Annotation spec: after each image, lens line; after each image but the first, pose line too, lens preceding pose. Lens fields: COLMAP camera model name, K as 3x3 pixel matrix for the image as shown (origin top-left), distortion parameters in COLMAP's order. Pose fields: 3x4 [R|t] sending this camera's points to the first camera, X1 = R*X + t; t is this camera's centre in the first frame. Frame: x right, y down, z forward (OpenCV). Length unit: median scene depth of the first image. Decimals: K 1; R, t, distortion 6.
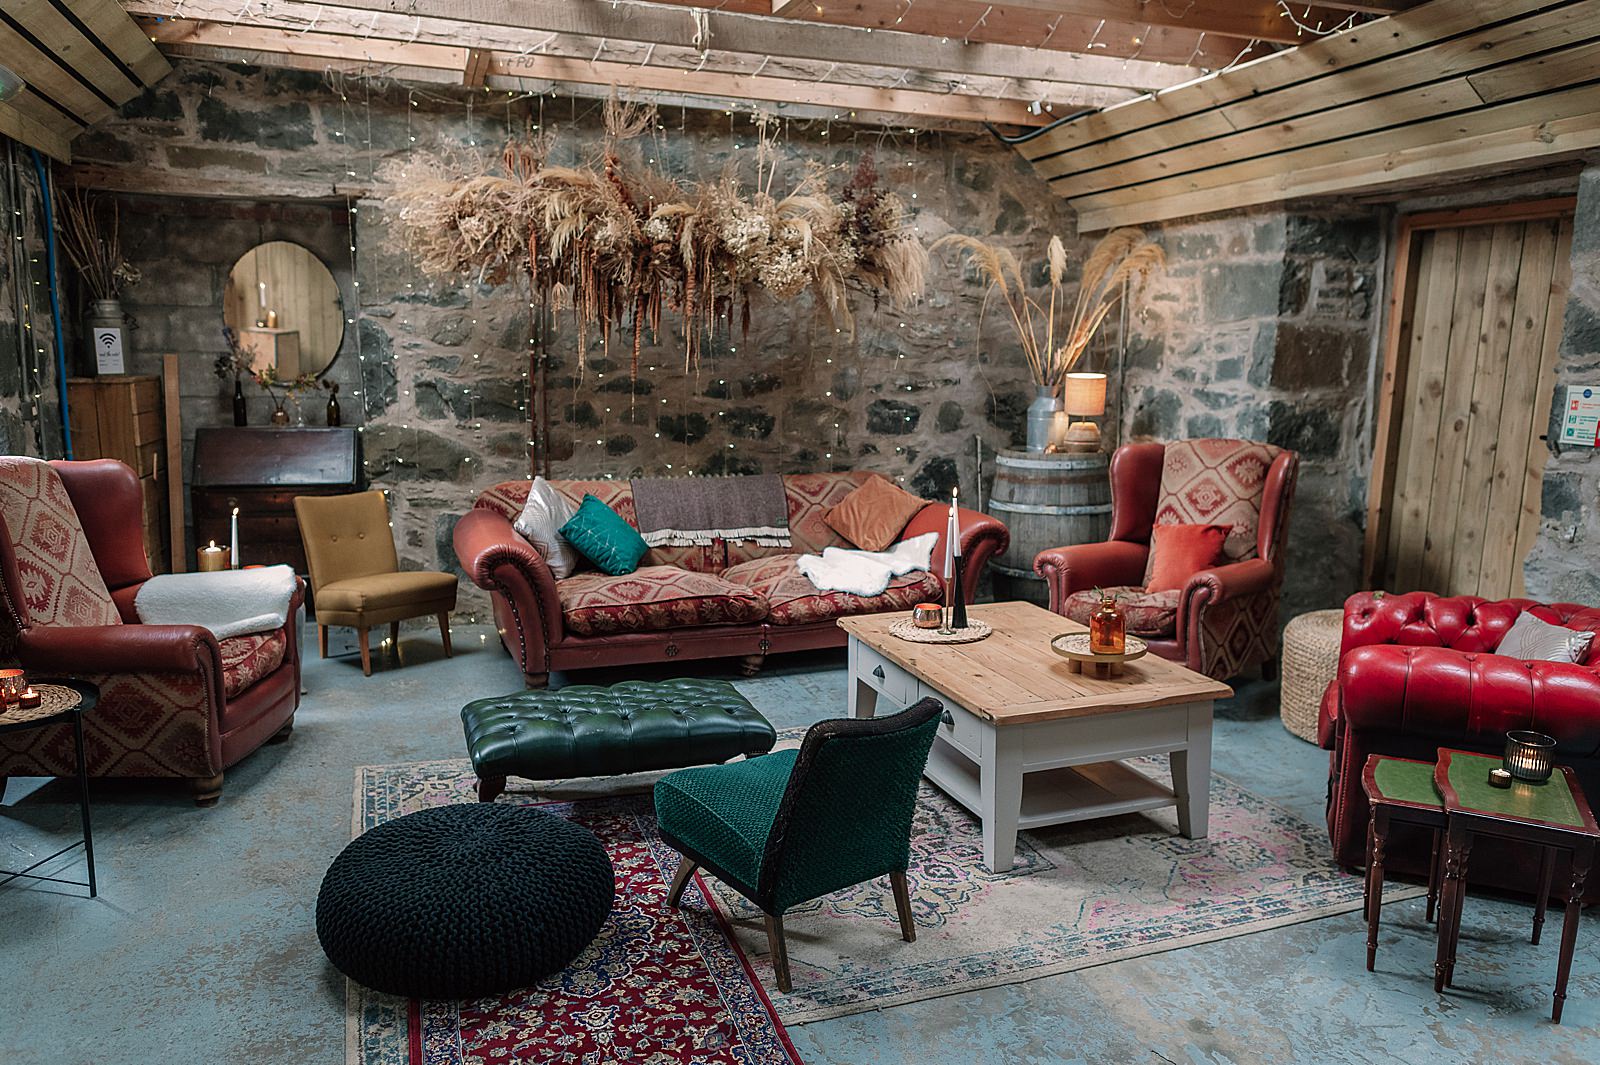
lens RADIAL K [[1058.0, 0, 733.9], [0, 1058.0, 545.5], [0, 0, 1]] dist [-0.002602, 0.003314]
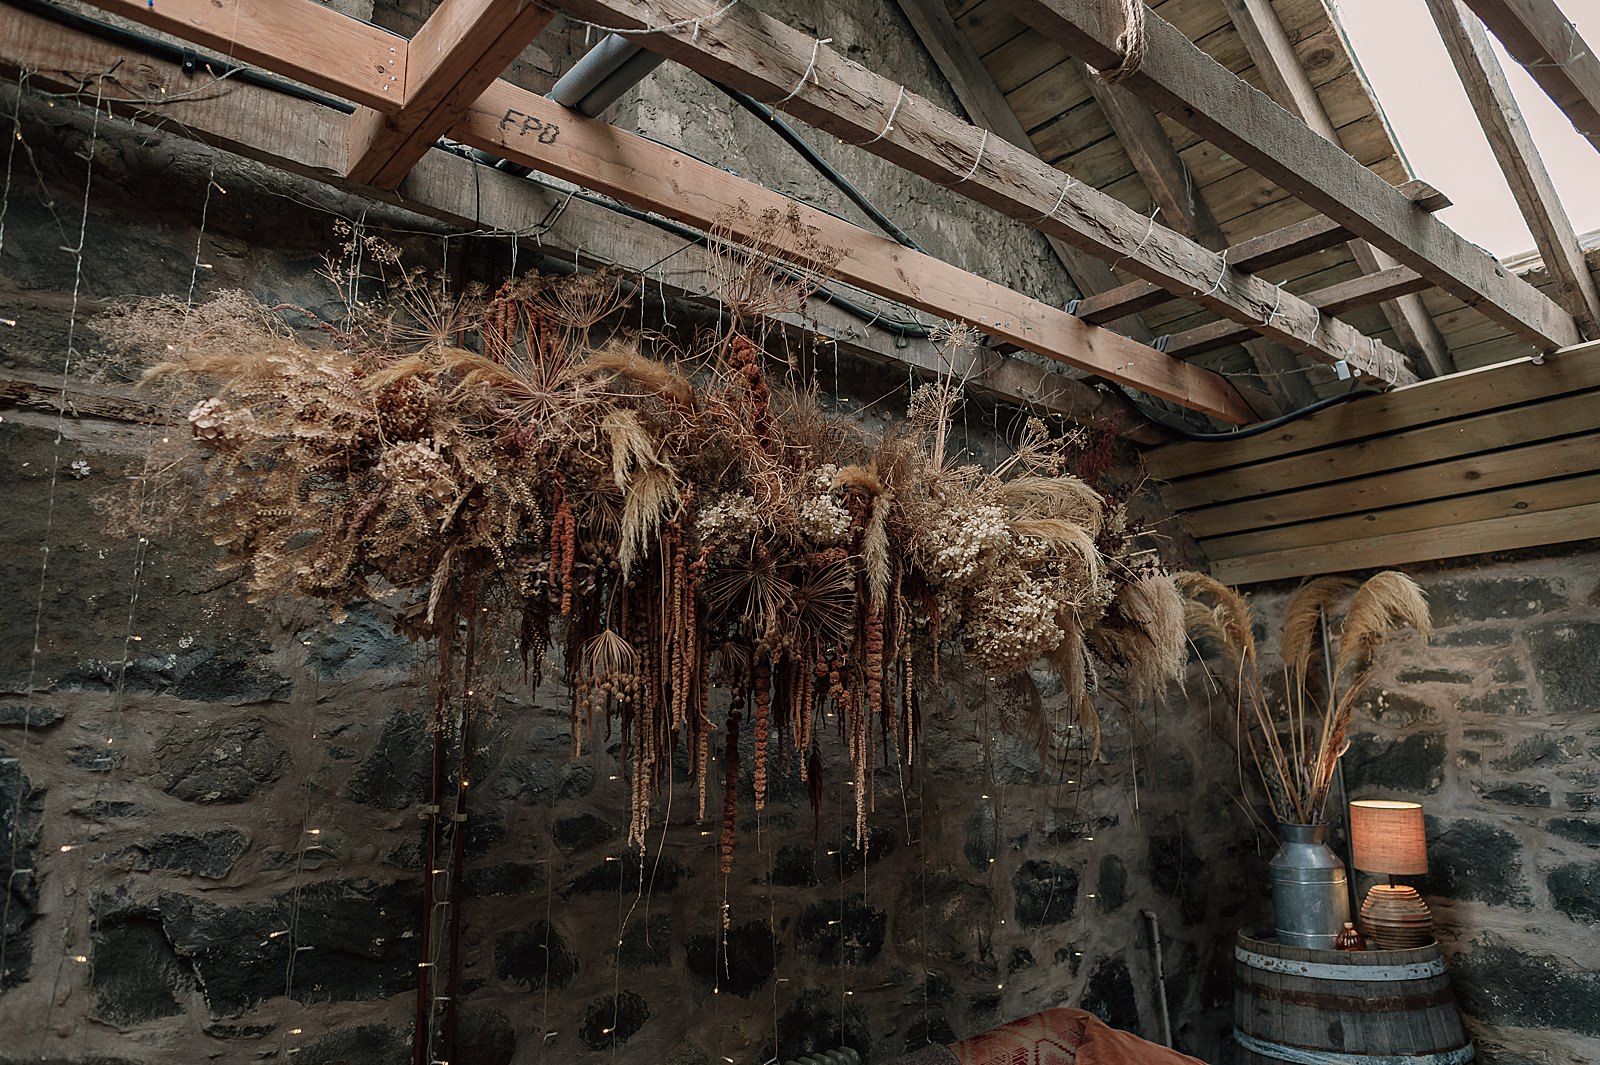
lens RADIAL K [[1058.0, 0, 733.9], [0, 1058.0, 545.5], [0, 0, 1]] dist [-0.002602, 0.003314]
pose [[0.926594, 0.045550, 0.373294, -0.236220], [0.096388, 0.930712, -0.352823, -0.121162], [-0.363500, 0.362905, 0.858002, 0.567506]]
